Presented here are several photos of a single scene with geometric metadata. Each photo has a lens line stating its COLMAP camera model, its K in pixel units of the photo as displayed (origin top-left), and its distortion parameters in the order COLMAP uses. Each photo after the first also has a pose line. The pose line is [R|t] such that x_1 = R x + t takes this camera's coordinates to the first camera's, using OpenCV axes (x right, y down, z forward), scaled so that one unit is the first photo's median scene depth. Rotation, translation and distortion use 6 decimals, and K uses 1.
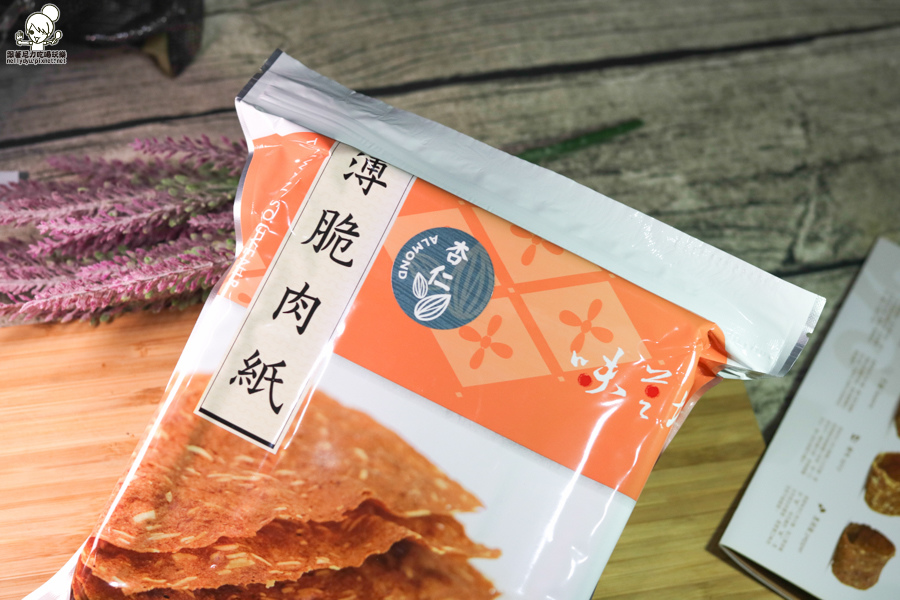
lens RADIAL K [[2265.5, 0, 450.0], [0, 2265.5, 300.0], [0, 0, 1]] dist [-0.049248, -1.308925]
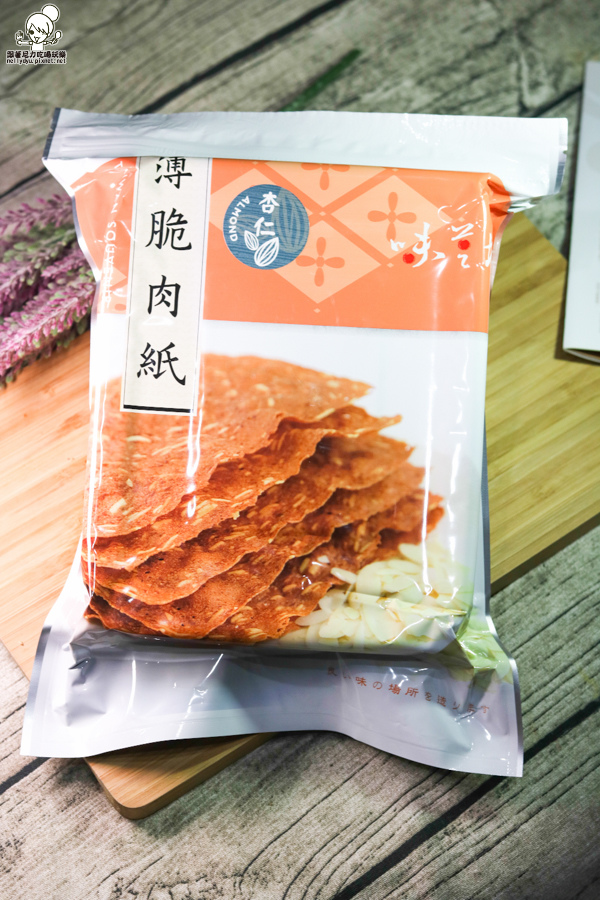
lens RADIAL K [[2265.5, 0, 300.0], [0, 2265.5, 450.0], [0, 0, 1]] dist [-0.049248, -1.308925]
pose [[0.918496, -0.395107, 0.015986, -0.052208], [0.393495, 0.917248, 0.061782, 0.031476], [-0.039074, -0.050456, 0.997962, -0.198294]]
